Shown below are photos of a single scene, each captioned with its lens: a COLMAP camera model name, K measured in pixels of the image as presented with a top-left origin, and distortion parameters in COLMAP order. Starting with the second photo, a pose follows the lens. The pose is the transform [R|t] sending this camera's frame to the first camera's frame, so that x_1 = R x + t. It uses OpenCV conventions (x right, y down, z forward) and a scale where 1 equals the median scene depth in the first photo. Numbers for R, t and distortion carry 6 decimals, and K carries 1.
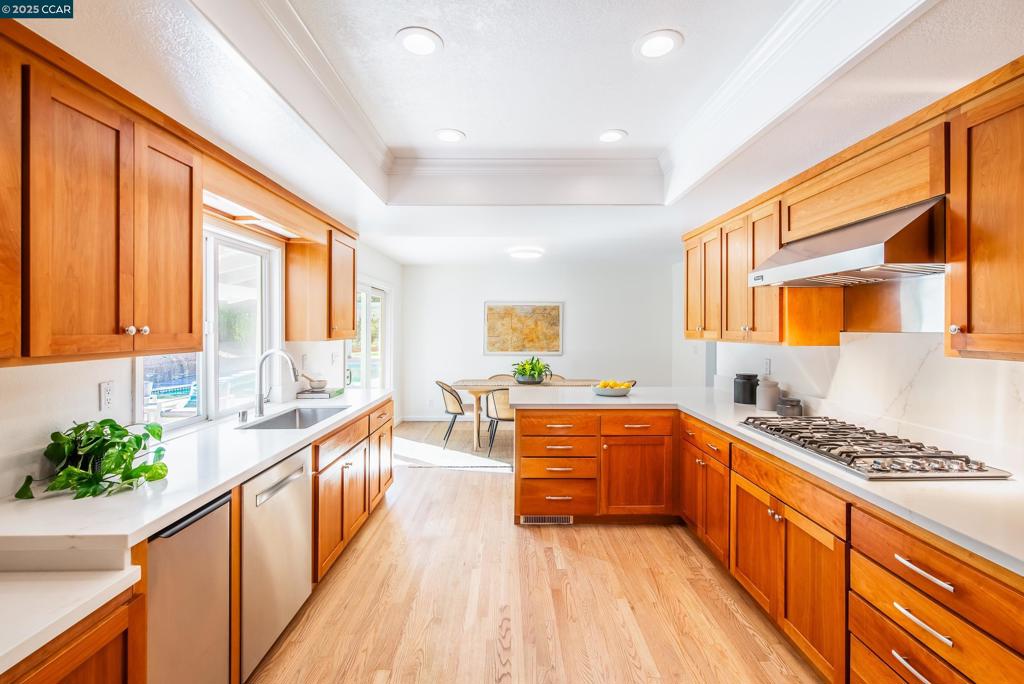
lens RADIAL K [[446.6, 0, 513.2], [0, 446.6, 321.9], [0, 0, 1]] dist [-0.002449, -0.000467]
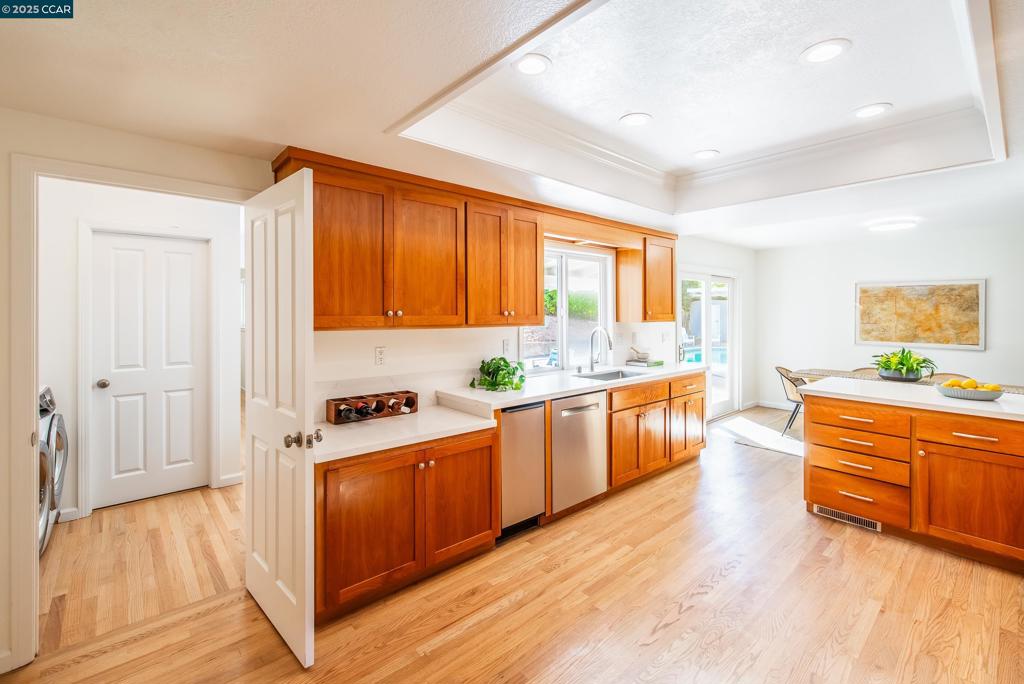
lens RADIAL K [[446.6, 0, 517.6], [0, 446.6, 307.0], [0, 0, 1]] dist [-0.002449, -0.000467]
pose [[0.655094, -0.004626, -0.755533, 0.342925], [0.006132, 0.999981, -0.000807, -0.003782], [0.755522, -0.004104, 0.655110, -0.140487]]
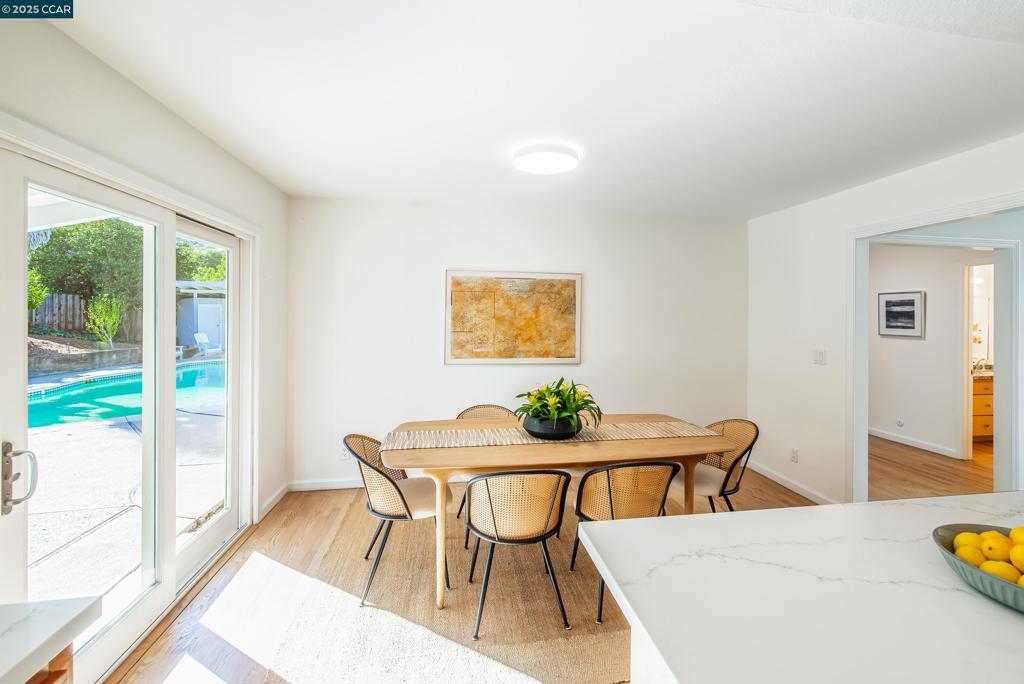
lens RADIAL K [[446.6, 0, 533.7], [0, 446.6, 314.7], [0, 0, 1]] dist [-0.002449, -0.000467]
pose [[0.984025, 0.007811, 0.177861, -0.119459], [-0.009719, 0.999904, 0.009859, 0.009638], [-0.177767, -0.011431, 0.984006, 0.925195]]
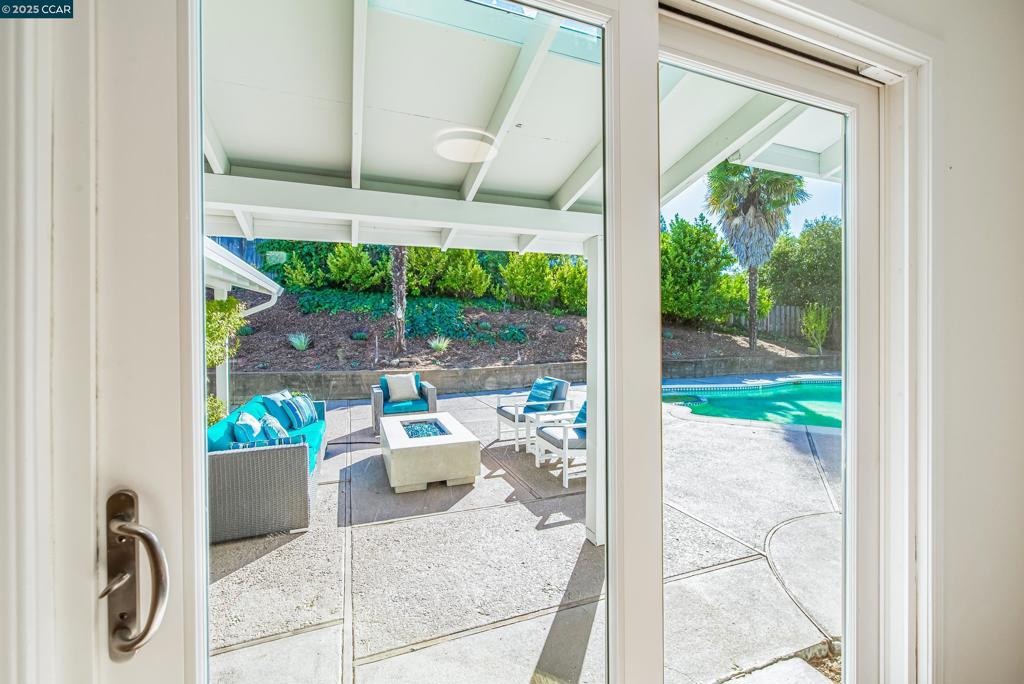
lens RADIAL K [[446.6, 0, 522.7], [0, 446.6, 326.4], [0, 0, 1]] dist [-0.002449, -0.000467]
pose [[0.370815, 0.008374, -0.928669, -0.130901], [0.007757, 0.999897, 0.012114, 0.013103], [0.928674, -0.011696, 0.370712, 0.961039]]
